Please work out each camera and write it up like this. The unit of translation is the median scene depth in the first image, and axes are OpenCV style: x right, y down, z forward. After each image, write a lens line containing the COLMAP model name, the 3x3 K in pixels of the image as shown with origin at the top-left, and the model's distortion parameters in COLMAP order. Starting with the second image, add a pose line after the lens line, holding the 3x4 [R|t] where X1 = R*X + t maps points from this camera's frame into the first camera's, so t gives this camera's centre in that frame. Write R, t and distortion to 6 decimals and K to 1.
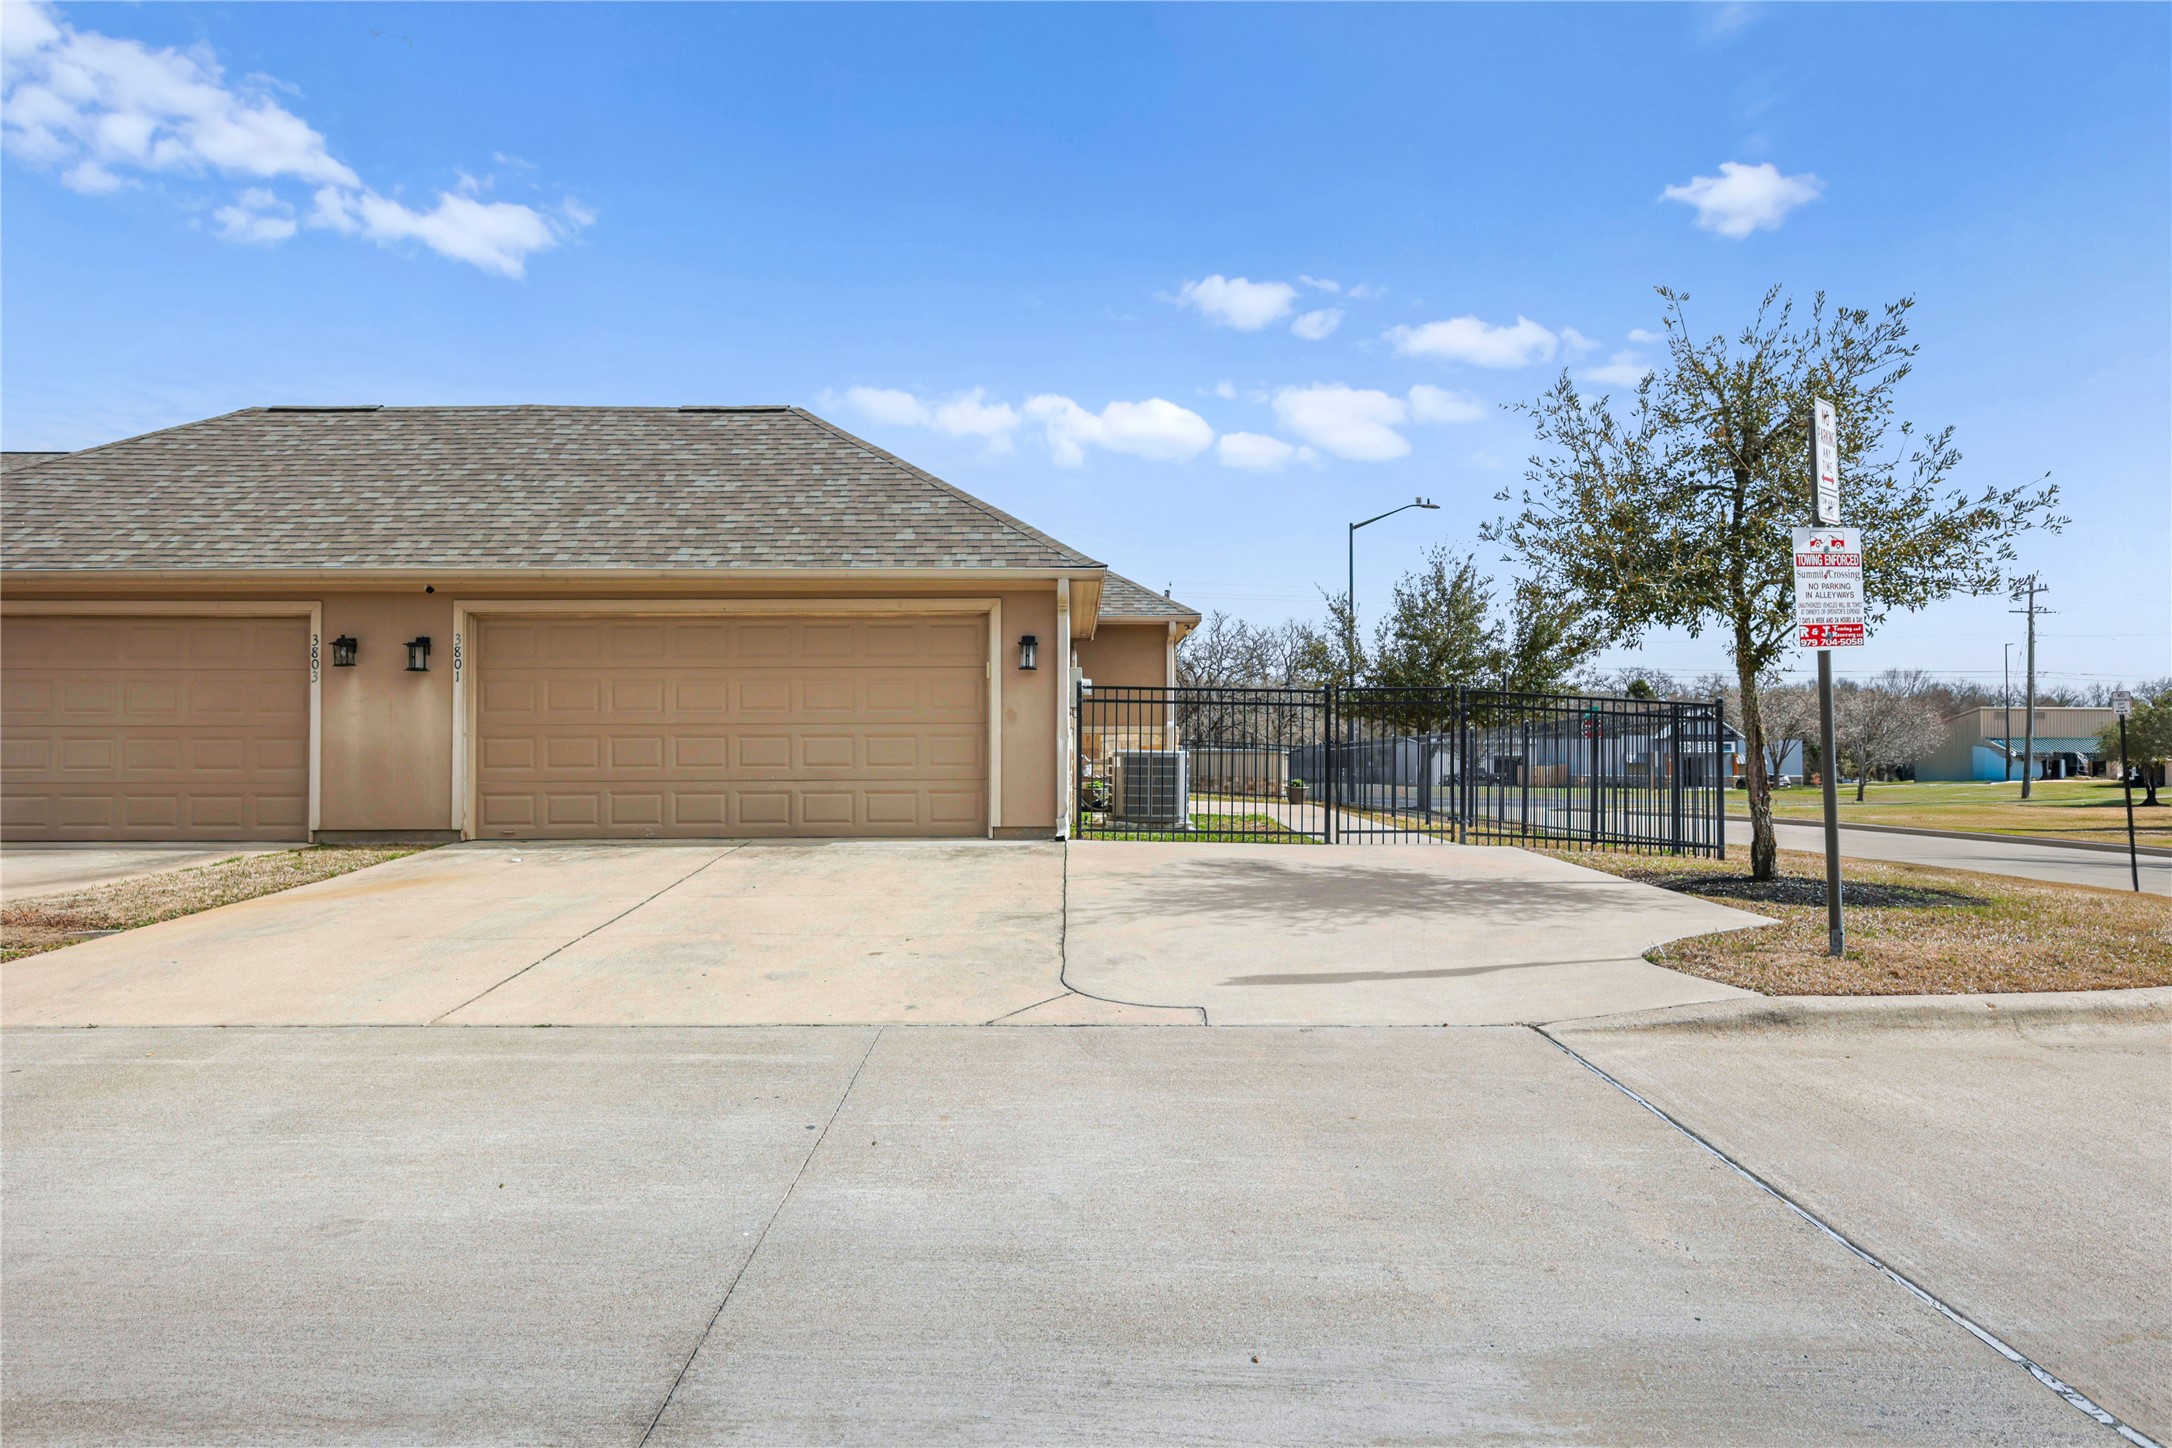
lens RADIAL K [[1302.3, 0, 1087.6], [0, 1302.3, 715.6], [0, 0, 1]] dist [0.004136, -0.000100]
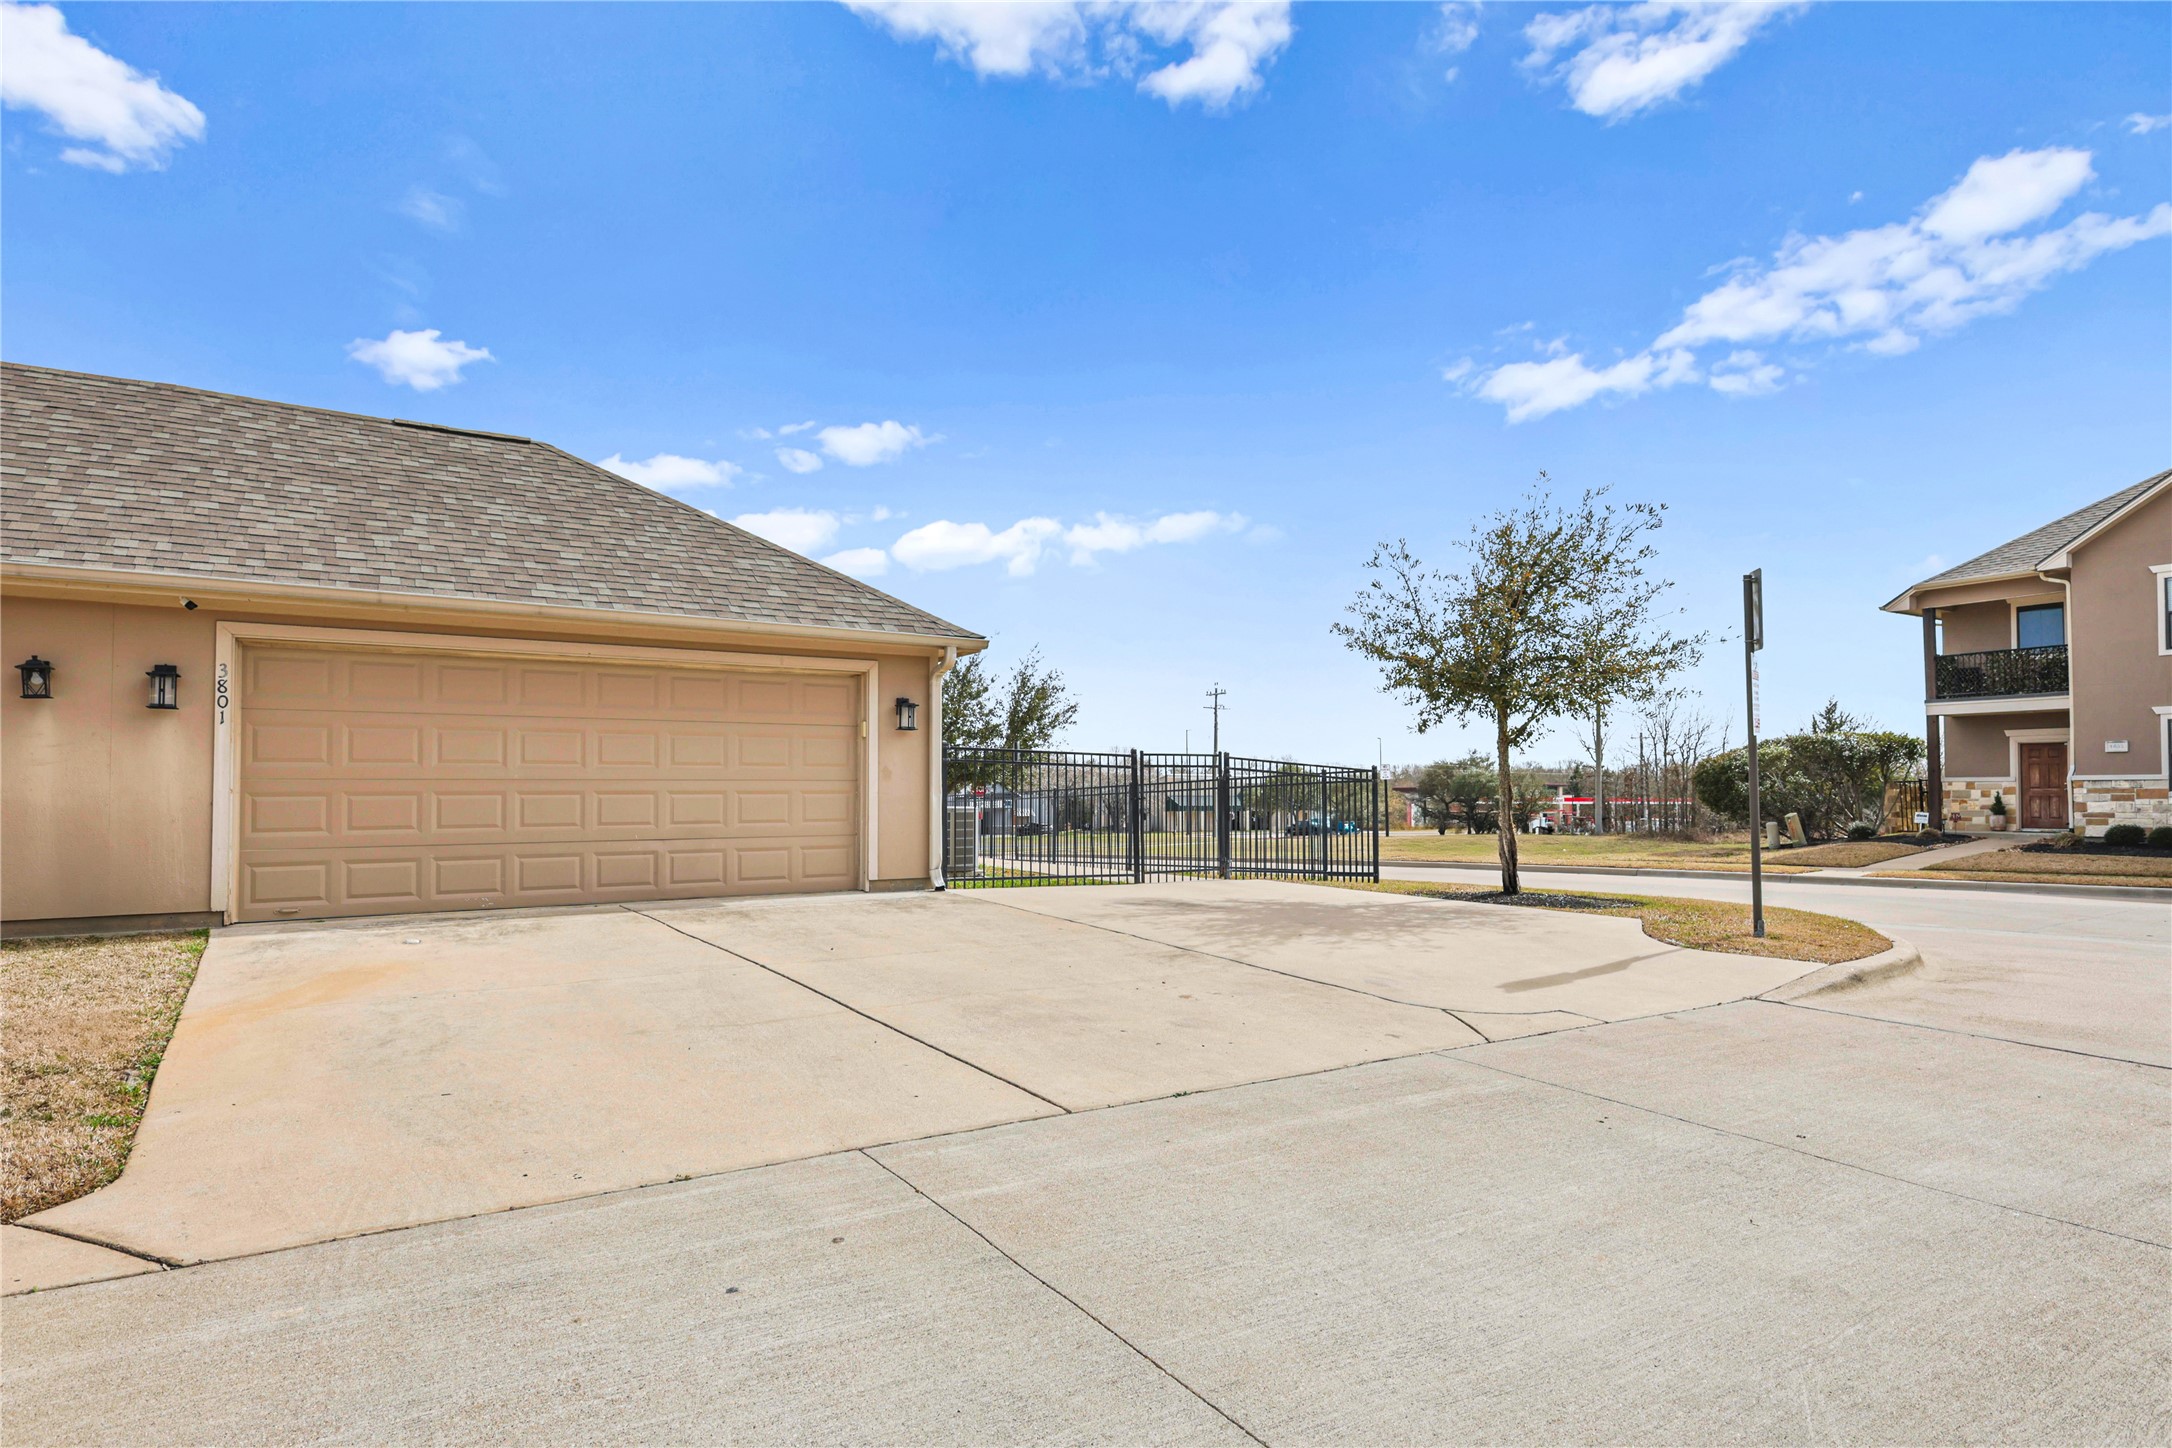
lens RADIAL K [[1124.3, 0, 1085.6], [0, 1124.3, 745.1], [0, 0, 1]] dist [0.012750, -0.000685]
pose [[0.858009, 0.022338, 0.513148, -0.385956], [-0.007593, 0.999496, -0.030813, 0.004261], [-0.513578, 0.022541, 0.857747, 0.140140]]
